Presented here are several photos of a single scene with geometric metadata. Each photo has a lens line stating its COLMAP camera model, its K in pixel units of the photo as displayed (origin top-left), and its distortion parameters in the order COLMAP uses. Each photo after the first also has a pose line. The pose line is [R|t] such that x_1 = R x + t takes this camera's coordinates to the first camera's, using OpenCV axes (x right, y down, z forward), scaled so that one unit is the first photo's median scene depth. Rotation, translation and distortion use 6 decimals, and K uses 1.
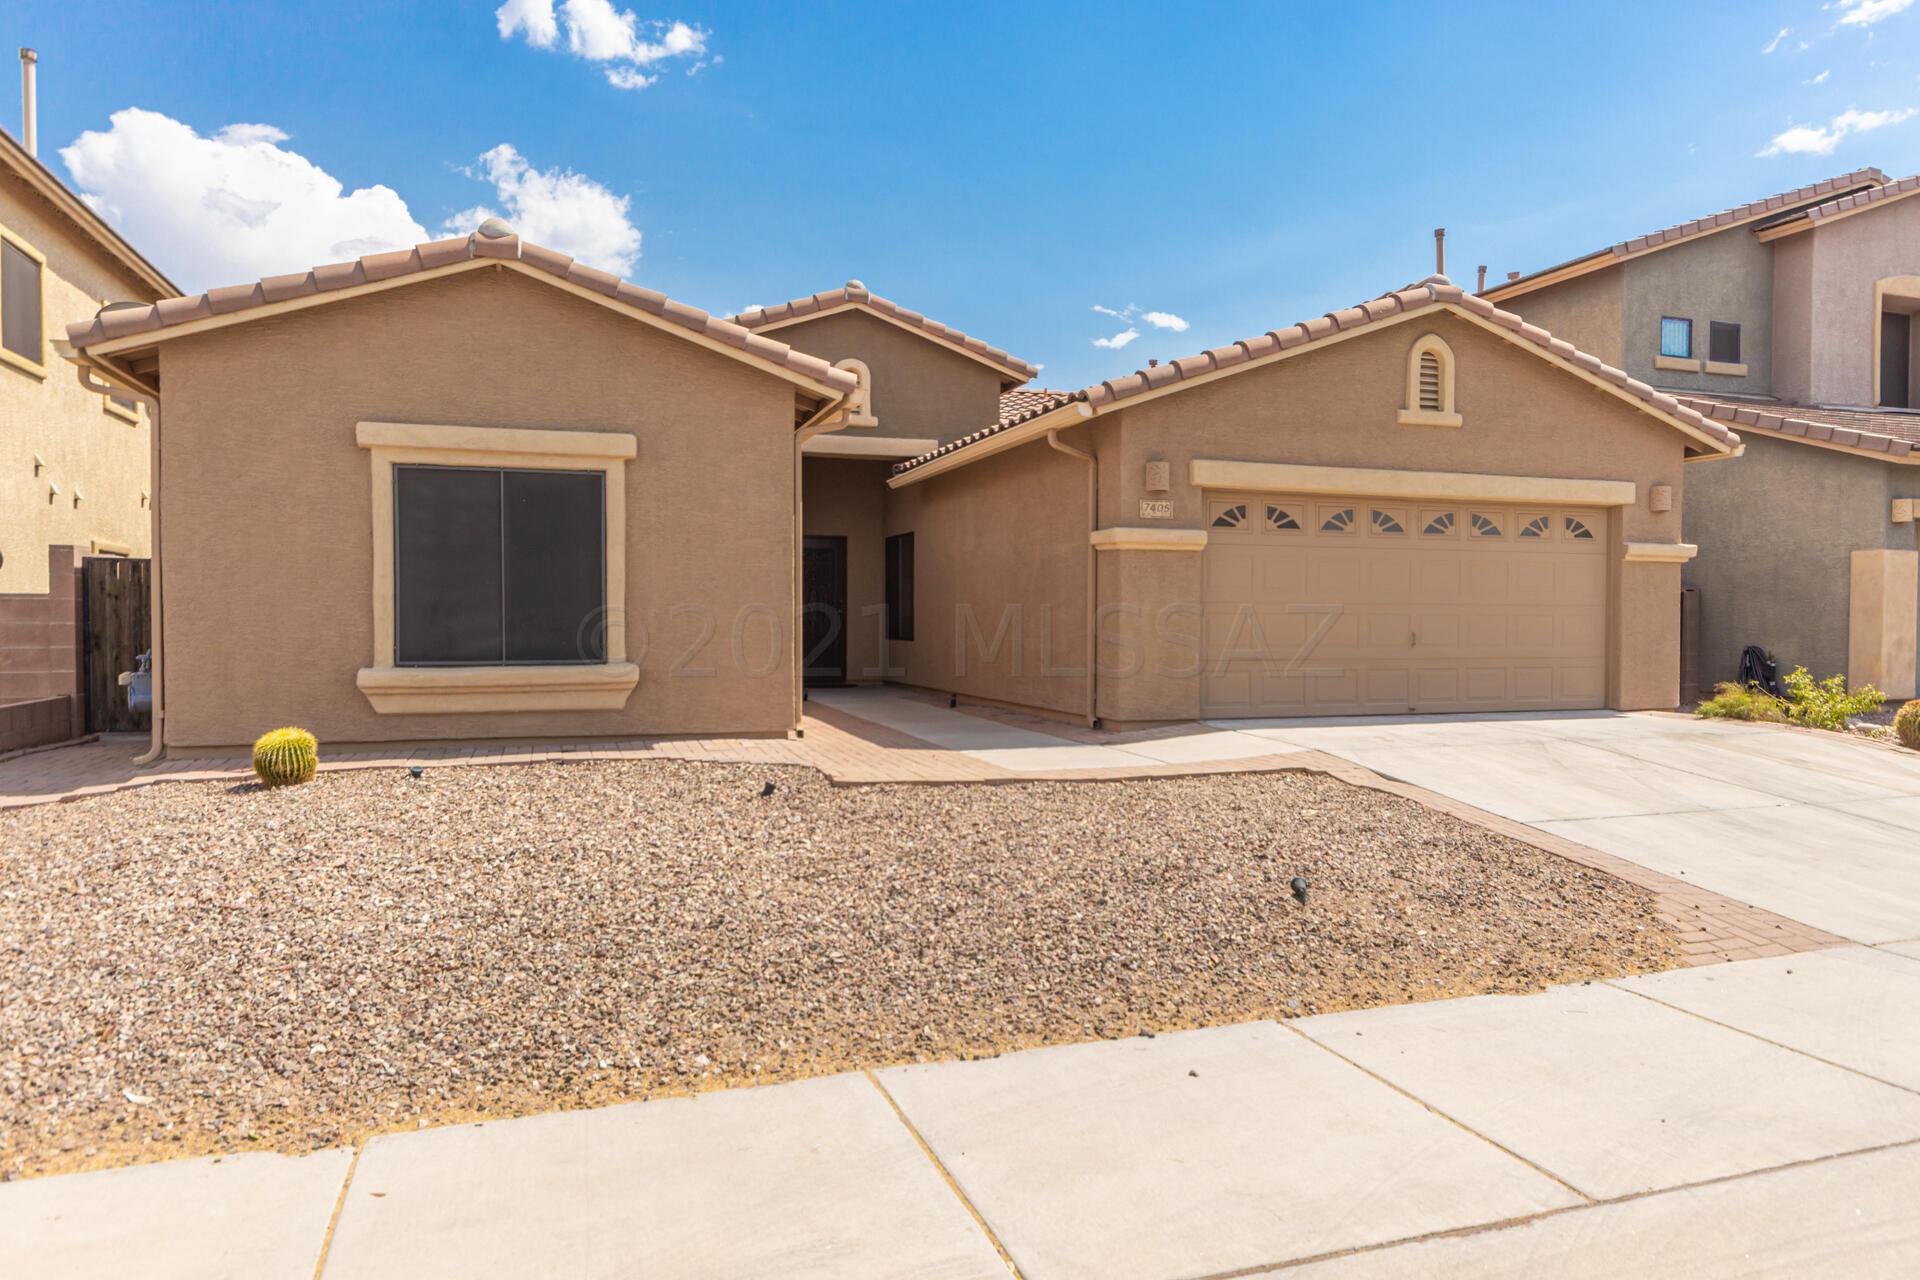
lens RADIAL K [[1226.4, 0, 958.8], [0, 1226.4, 643.9], [0, 0, 1]] dist [0.010352, -0.005255]
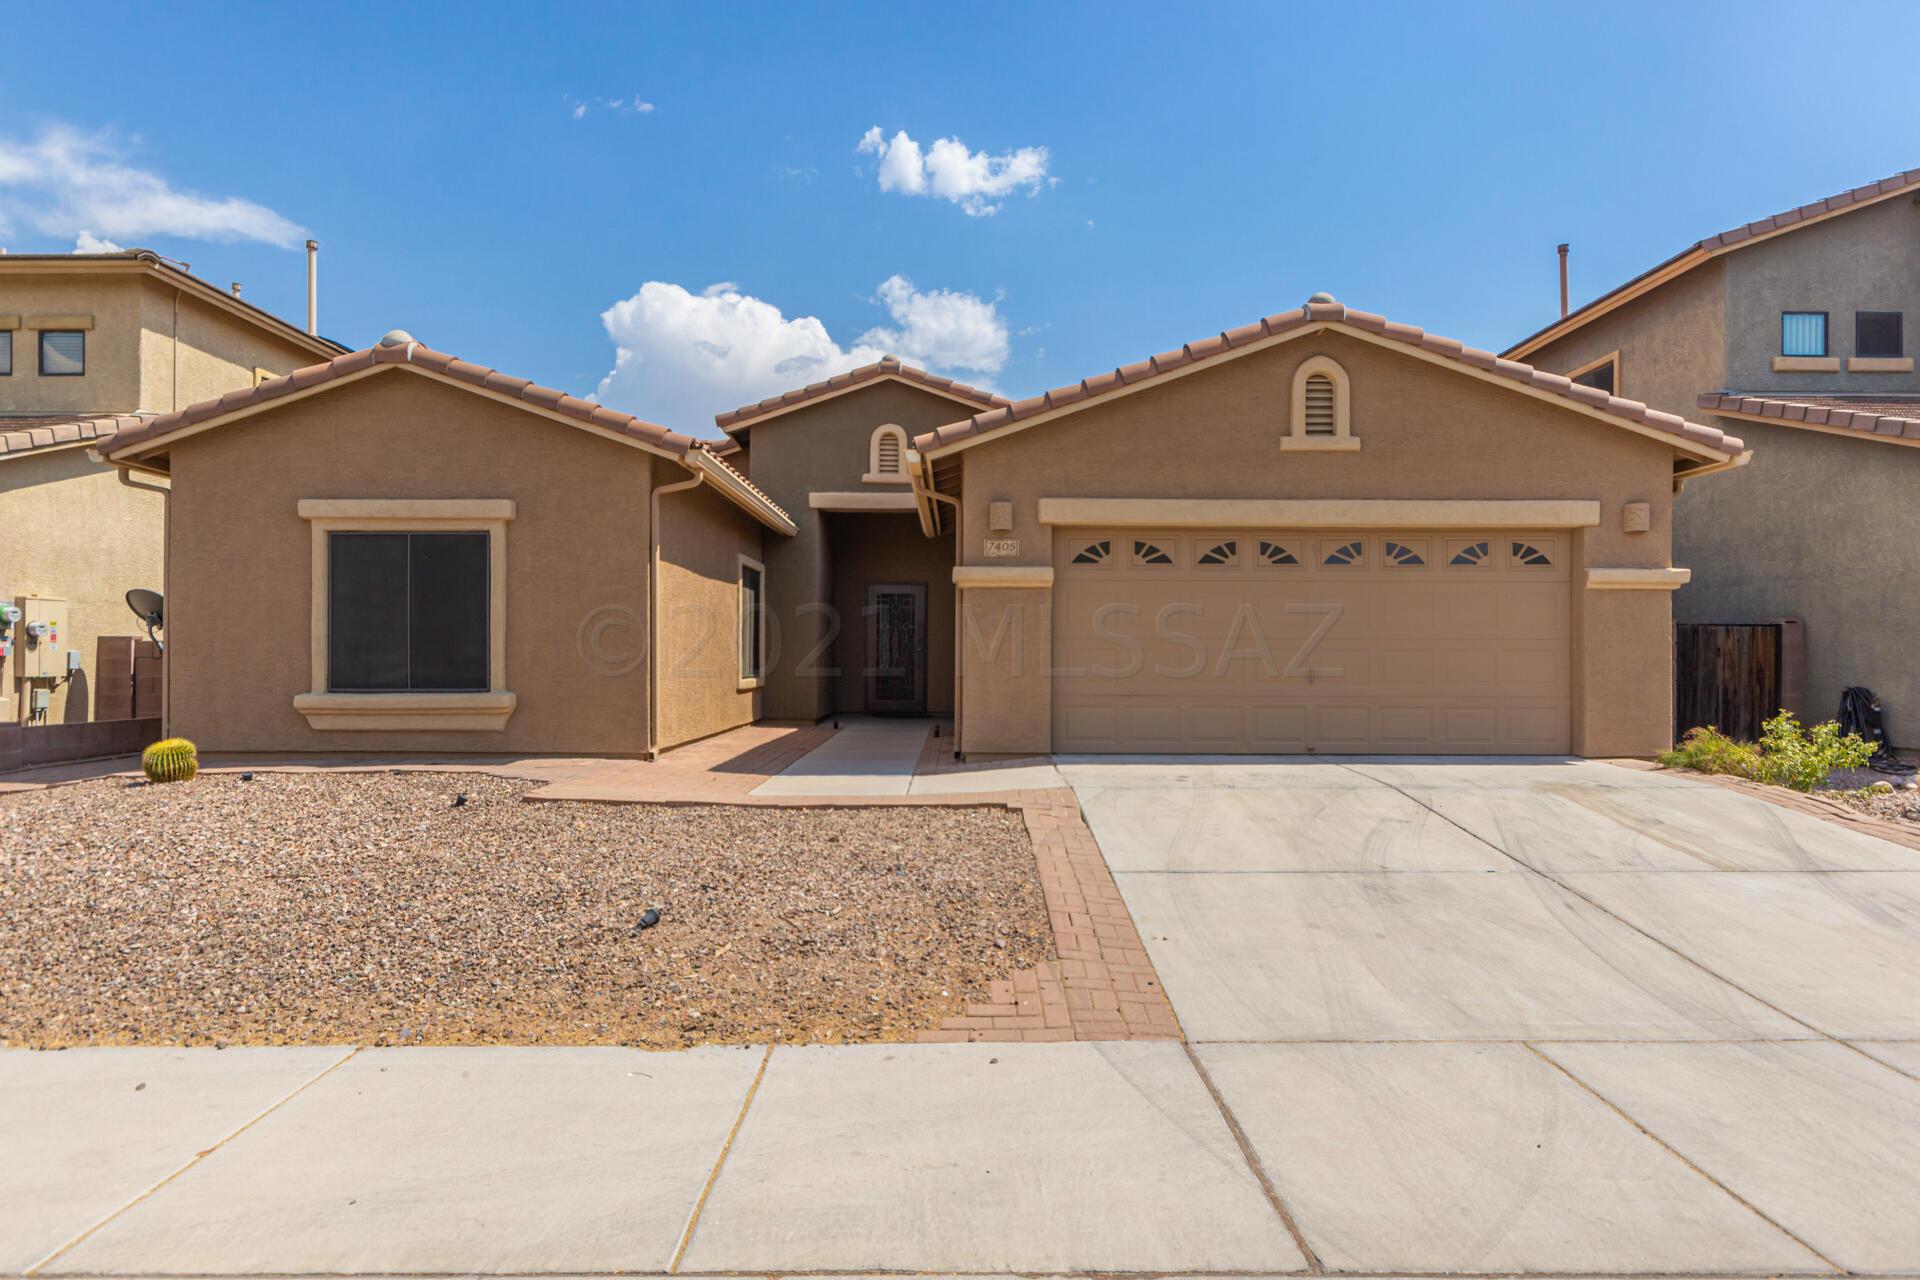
lens RADIAL K [[1080.7, 0, 959.5], [0, 1080.7, 645.6], [0, 0, 1]] dist [0.010246, -0.001109]
pose [[0.946175, -0.004634, -0.323621, 0.390458], [-0.006584, 0.999415, -0.033559, 0.002874], [0.323588, 0.033883, 0.945591, 0.121908]]
